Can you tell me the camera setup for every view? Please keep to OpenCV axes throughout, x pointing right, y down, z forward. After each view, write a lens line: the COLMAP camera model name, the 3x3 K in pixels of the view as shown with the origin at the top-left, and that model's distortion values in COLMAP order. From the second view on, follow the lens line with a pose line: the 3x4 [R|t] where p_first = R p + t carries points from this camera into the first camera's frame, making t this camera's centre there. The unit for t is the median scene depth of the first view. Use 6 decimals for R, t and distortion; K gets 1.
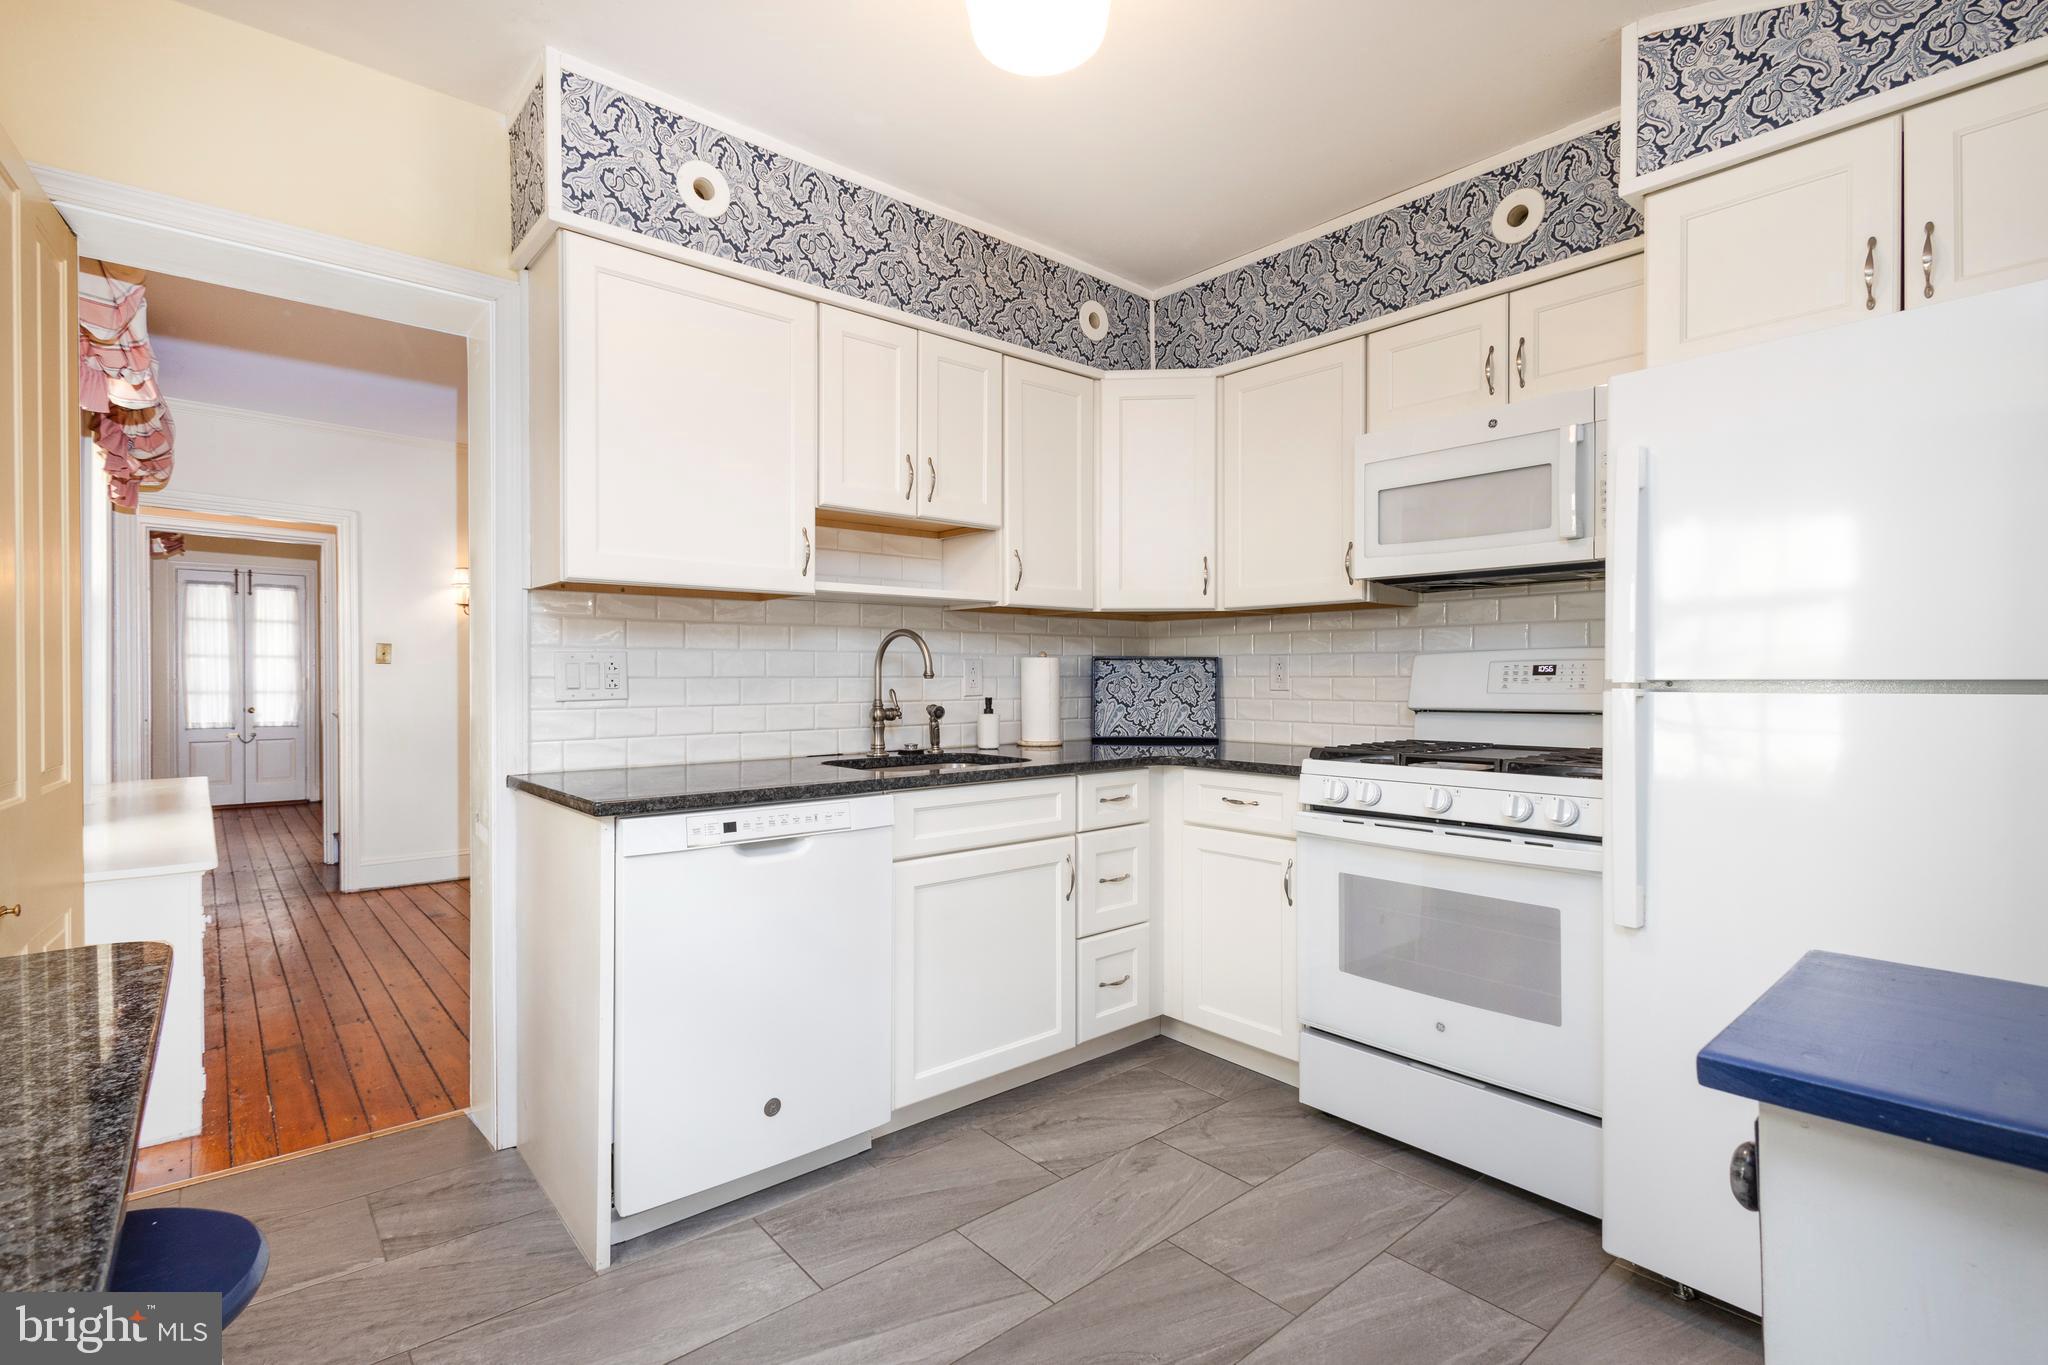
lens RADIAL K [[952.8, 0, 1016.0], [0, 952.8, 652.9], [0, 0, 1]] dist [0.005493, -0.002135]
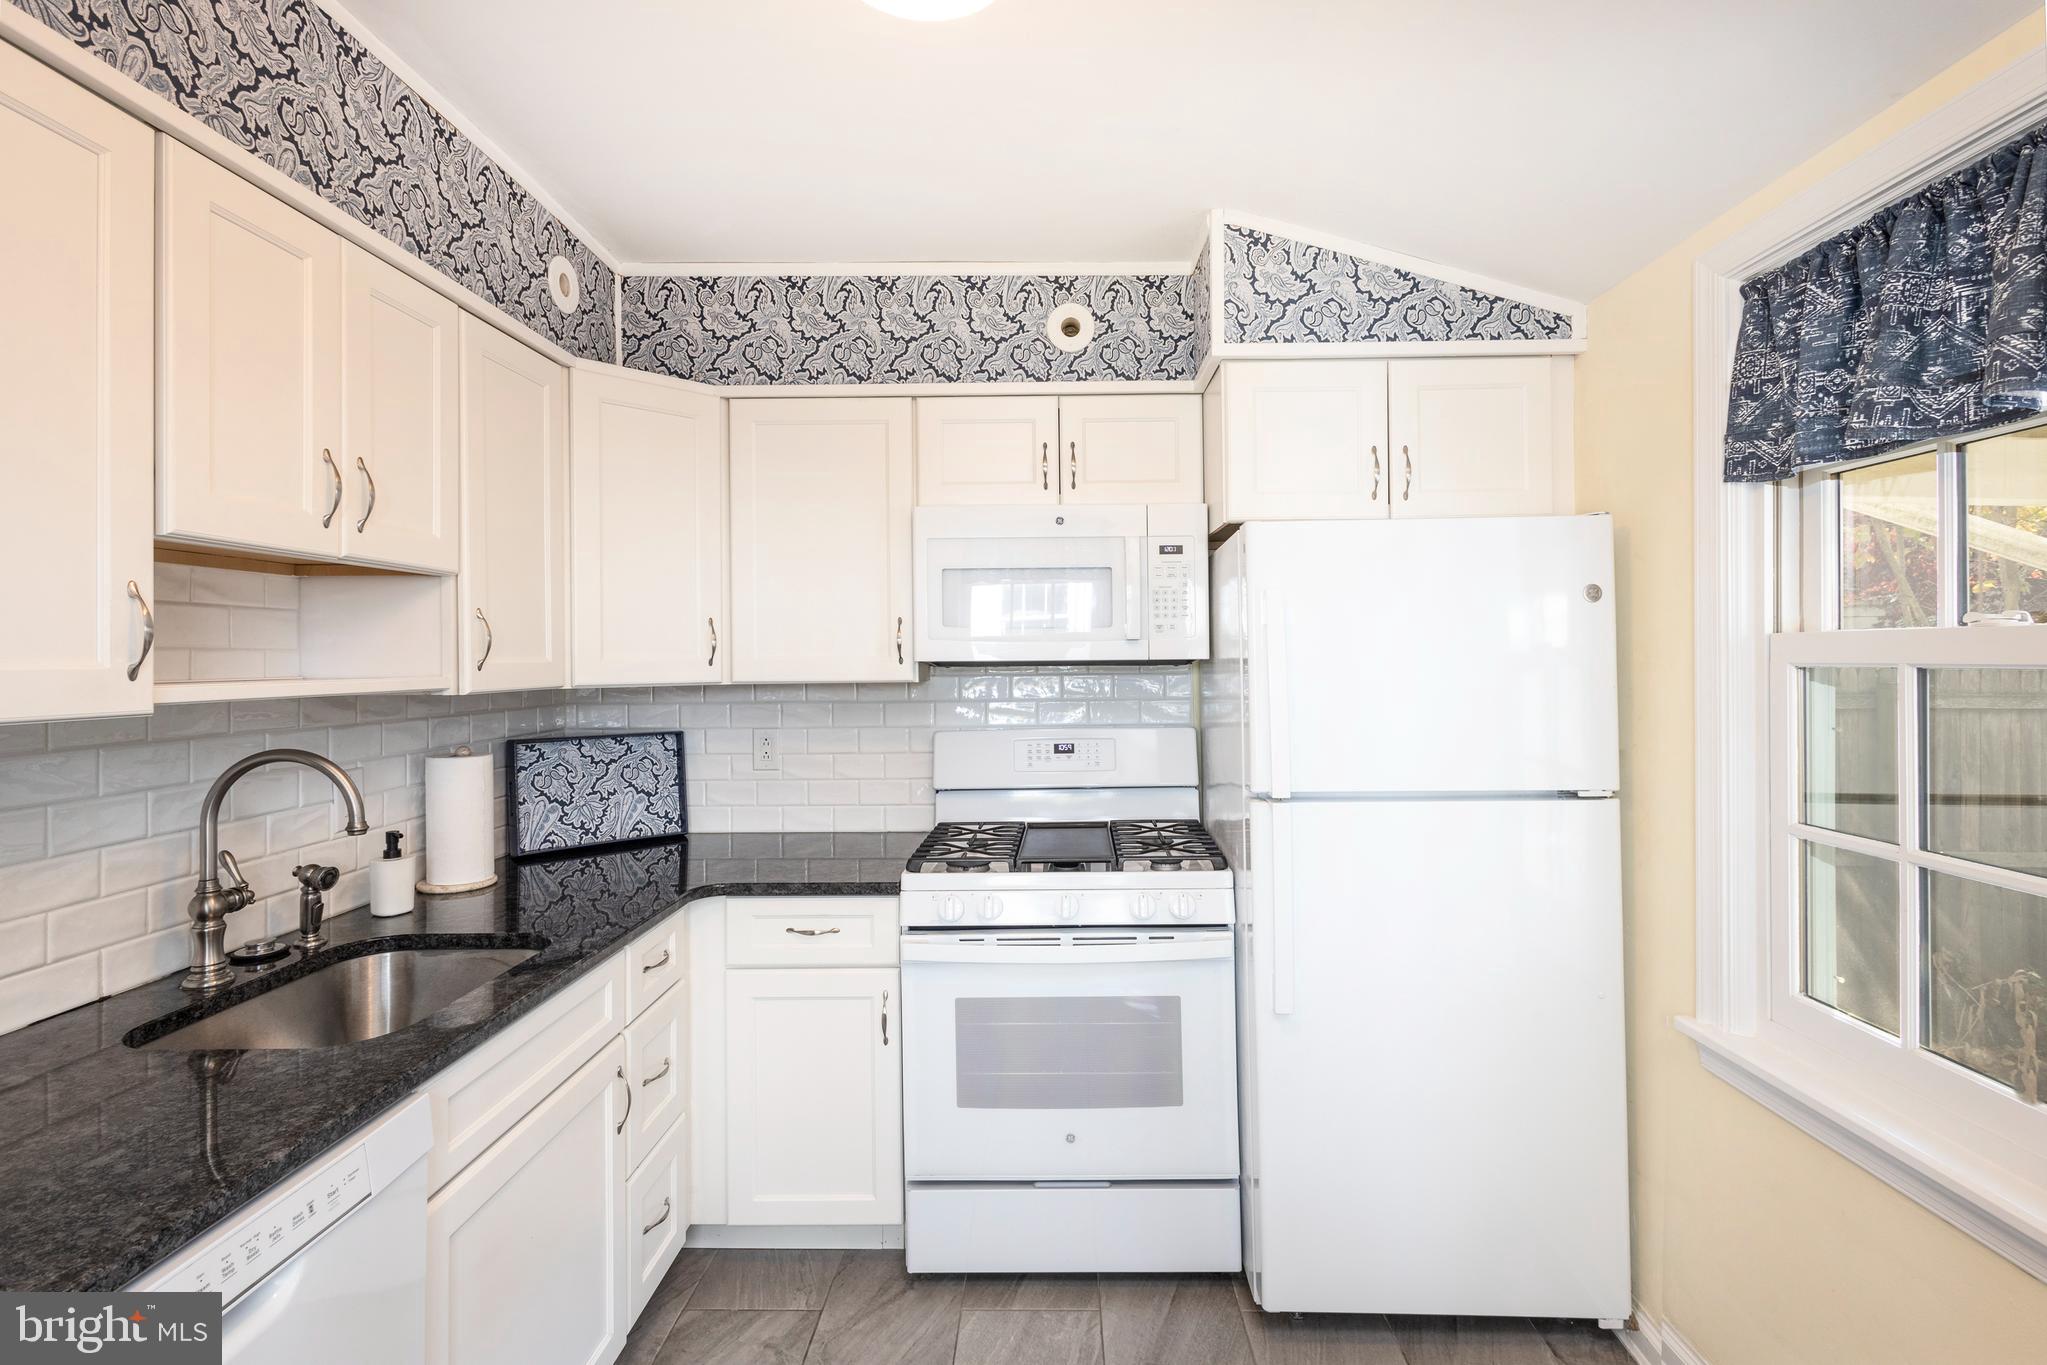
lens RADIAL K [[952.3, 0, 1050.0], [0, 952.3, 629.4], [0, 0, 1]] dist [0.005493, -0.002135]
pose [[0.653024, 0.018811, 0.757103, -0.247793], [-0.010519, 0.999820, -0.015768, -0.090075], [-0.757264, 0.002333, 0.653105, 0.280881]]
